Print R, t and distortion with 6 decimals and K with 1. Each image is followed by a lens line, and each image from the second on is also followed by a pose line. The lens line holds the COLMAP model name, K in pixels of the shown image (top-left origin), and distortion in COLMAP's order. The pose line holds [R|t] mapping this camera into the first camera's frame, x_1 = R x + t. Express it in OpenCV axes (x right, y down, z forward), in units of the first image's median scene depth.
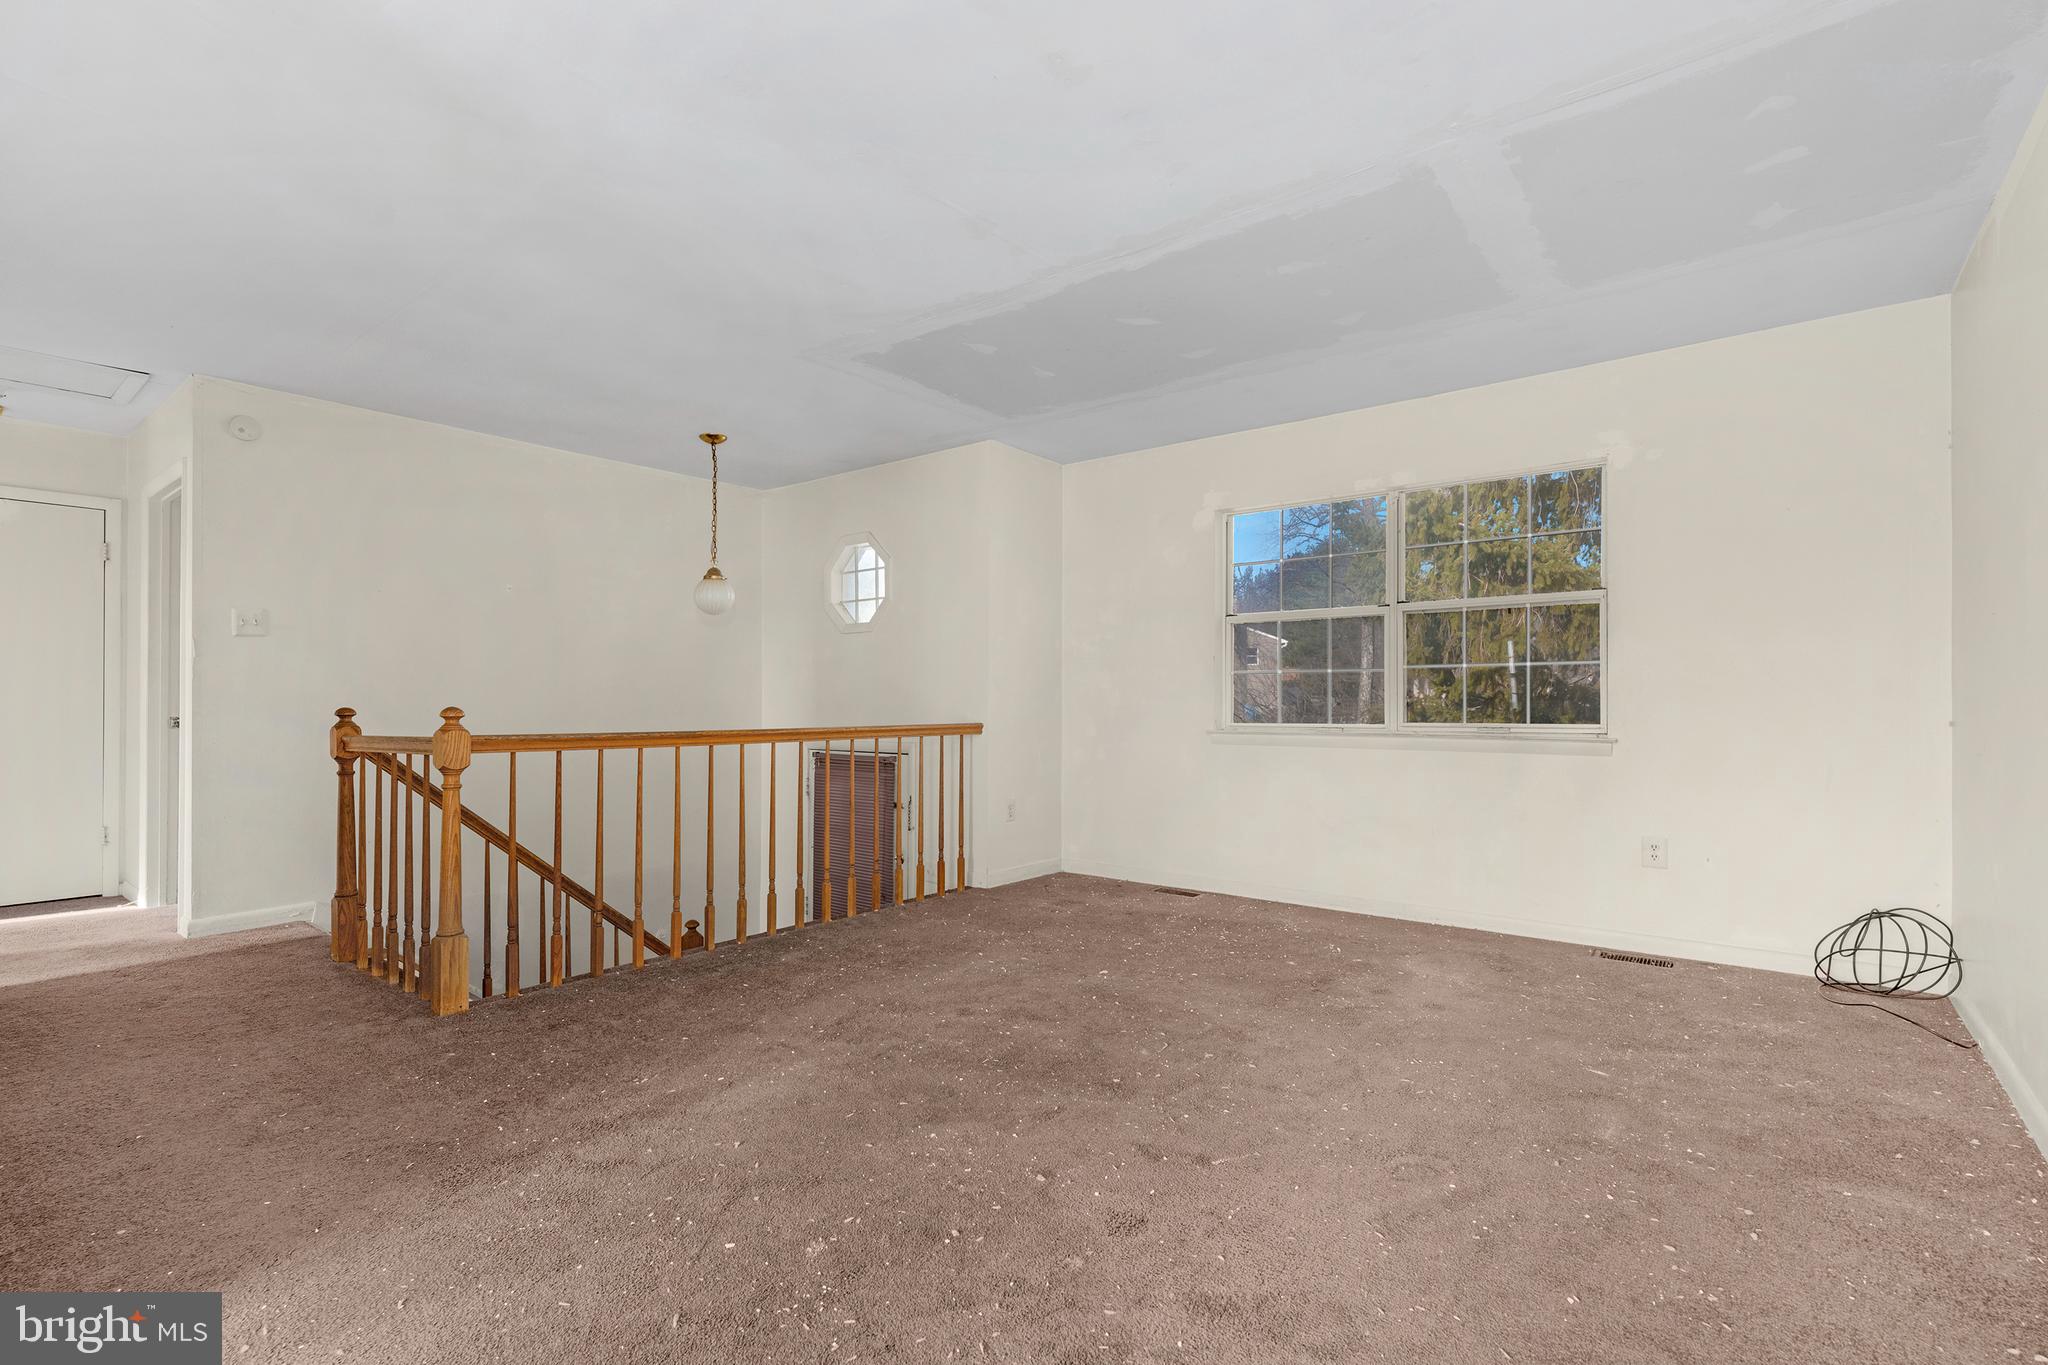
lens RADIAL K [[940.7, 0, 1025.0], [0, 940.7, 684.7], [0, 0, 1]] dist [0.003577, 0.000654]
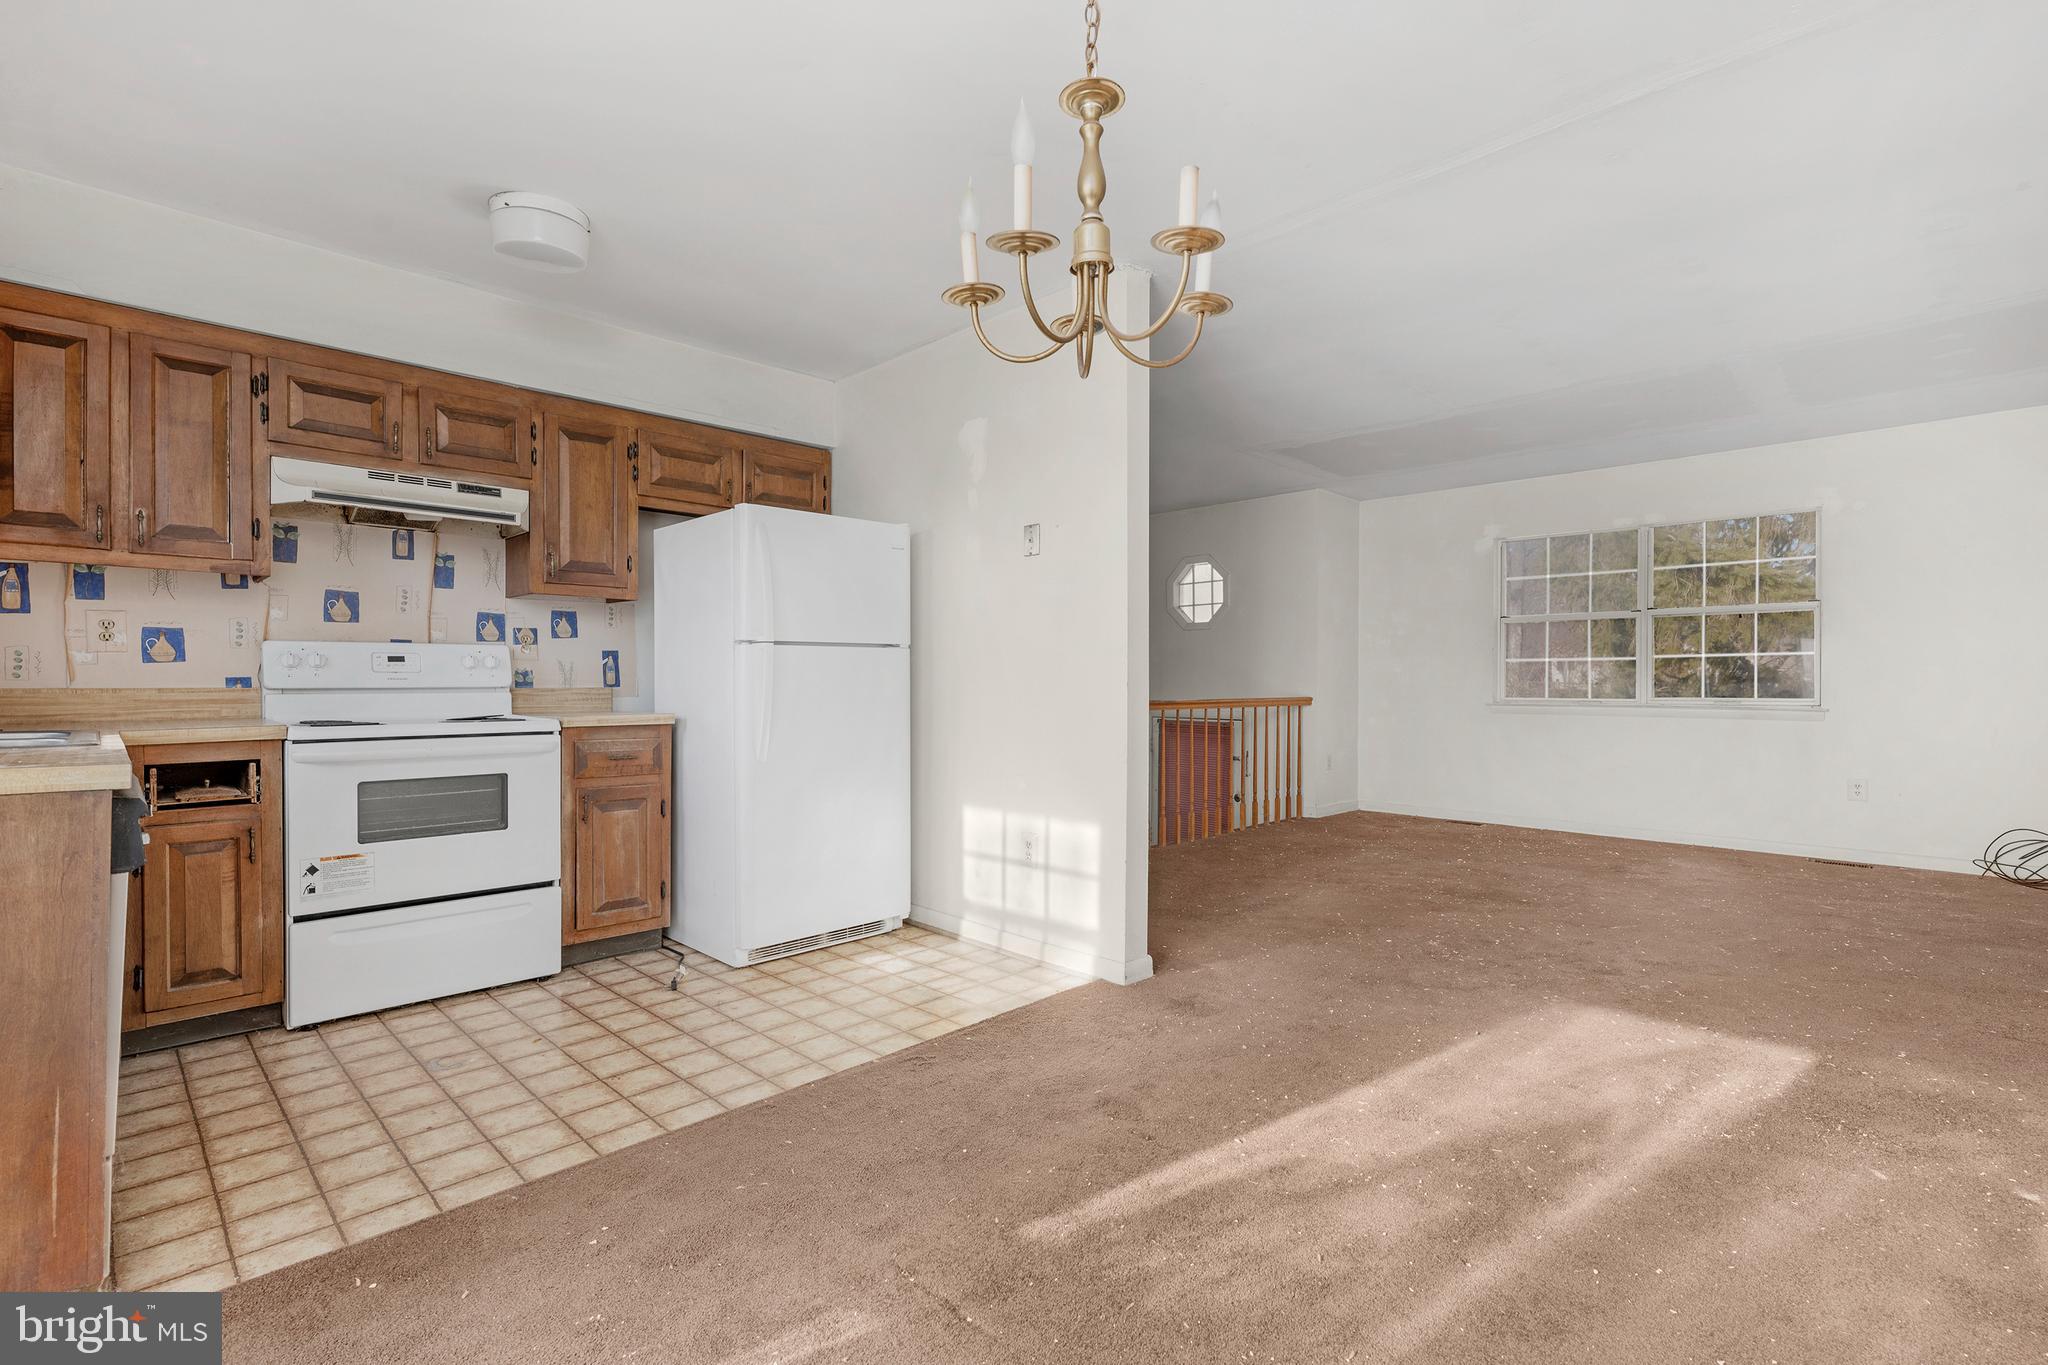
lens RADIAL K [[940.7, 0, 1021.6], [0, 940.7, 680.3], [0, 0, 1]] dist [0.003577, 0.000654]
pose [[0.993413, 0.002295, -0.114567, -0.335355], [-0.000378, 0.999860, 0.016754, -0.006767], [0.114589, -0.016600, 0.993274, -0.439543]]
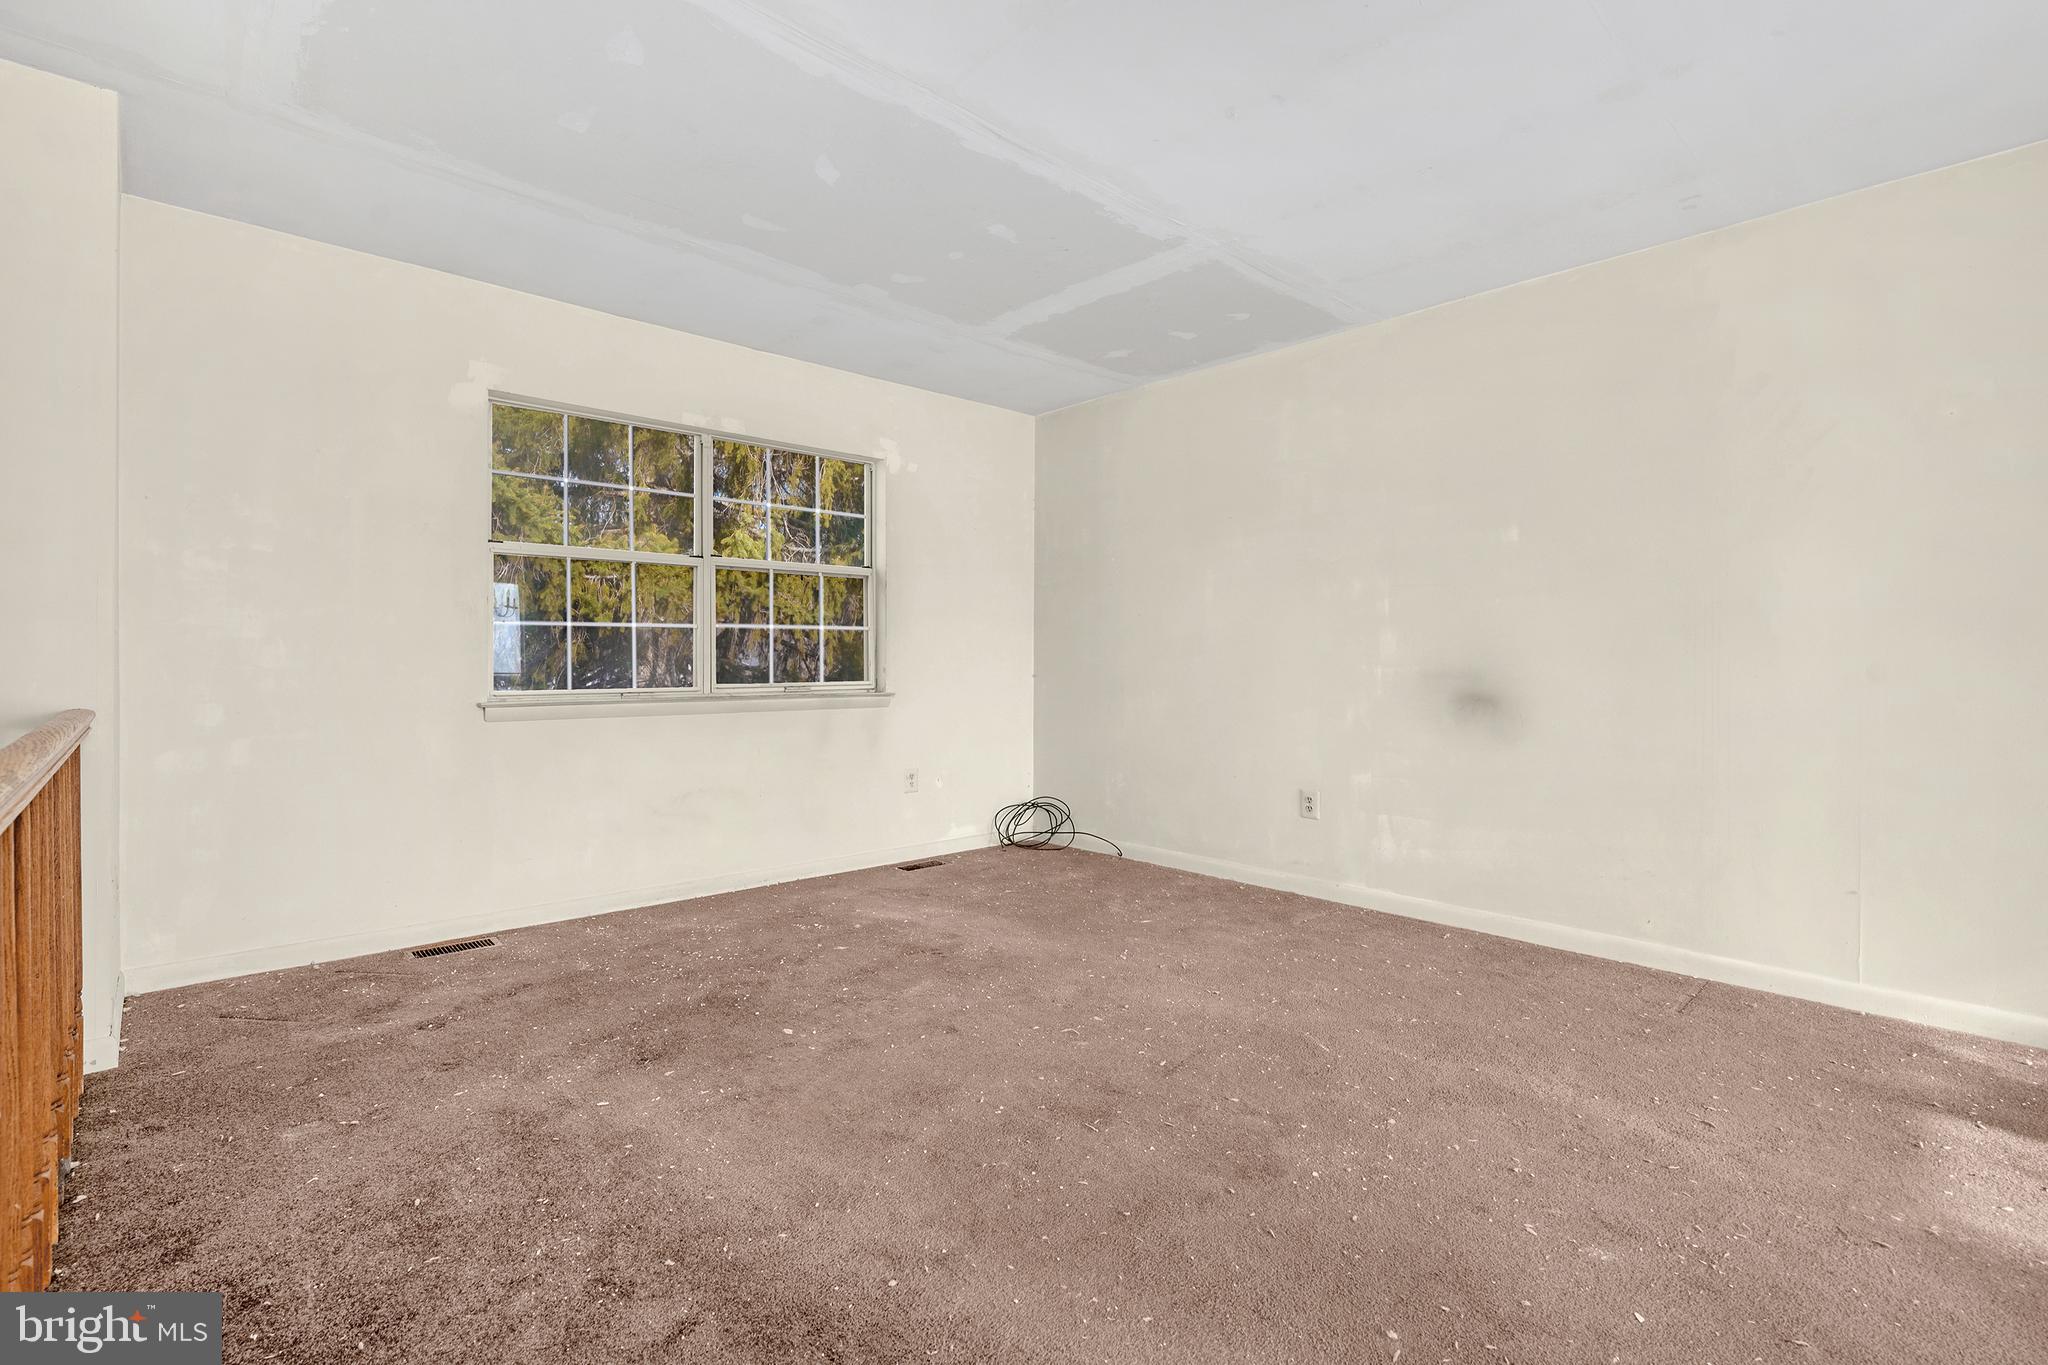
lens RADIAL K [[940.7, 0, 1060.5], [0, 940.7, 660.3], [0, 0, 1]] dist [0.003577, 0.000654]
pose [[0.151417, -0.003369, 0.988464, -0.458610], [-0.022482, 0.999724, 0.006851, 0.002380], [-0.988214, -0.023260, 0.151299, 0.507355]]
